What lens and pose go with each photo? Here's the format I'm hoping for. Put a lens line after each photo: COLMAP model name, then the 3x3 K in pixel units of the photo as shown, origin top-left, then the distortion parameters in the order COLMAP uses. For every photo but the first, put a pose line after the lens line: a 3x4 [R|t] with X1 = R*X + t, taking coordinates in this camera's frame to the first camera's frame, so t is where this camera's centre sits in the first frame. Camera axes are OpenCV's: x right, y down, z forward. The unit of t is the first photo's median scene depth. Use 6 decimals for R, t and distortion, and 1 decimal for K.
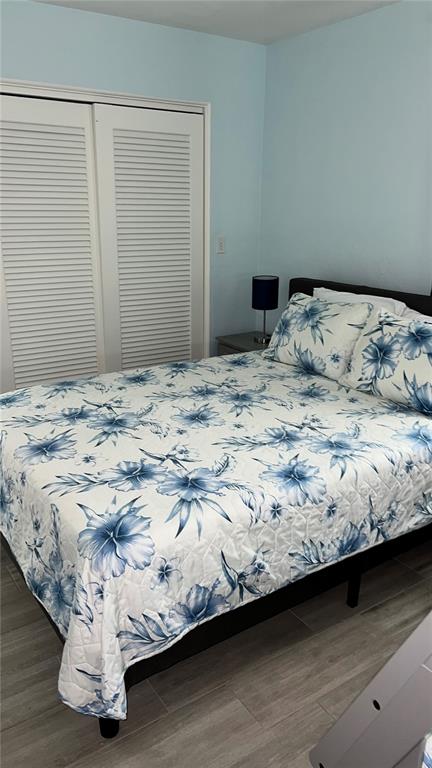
lens RADIAL K [[583.0, 0, 215.7], [0, 583.0, 386.3], [0, 0, 1]] dist [-0.008447, -0.007721]
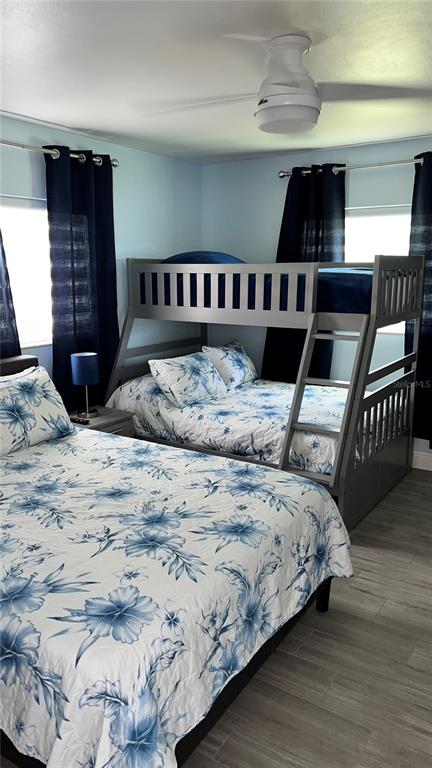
lens RADIAL K [[583.0, 0, 215.8], [0, 583.0, 382.7], [0, 0, 1]] dist [-0.008447, -0.007721]
pose [[-0.388167, -0.194739, 0.900779, -1.042066], [0.277708, 0.907271, 0.315814, -0.423181], [-0.878752, 0.372742, -0.298092, 1.122204]]
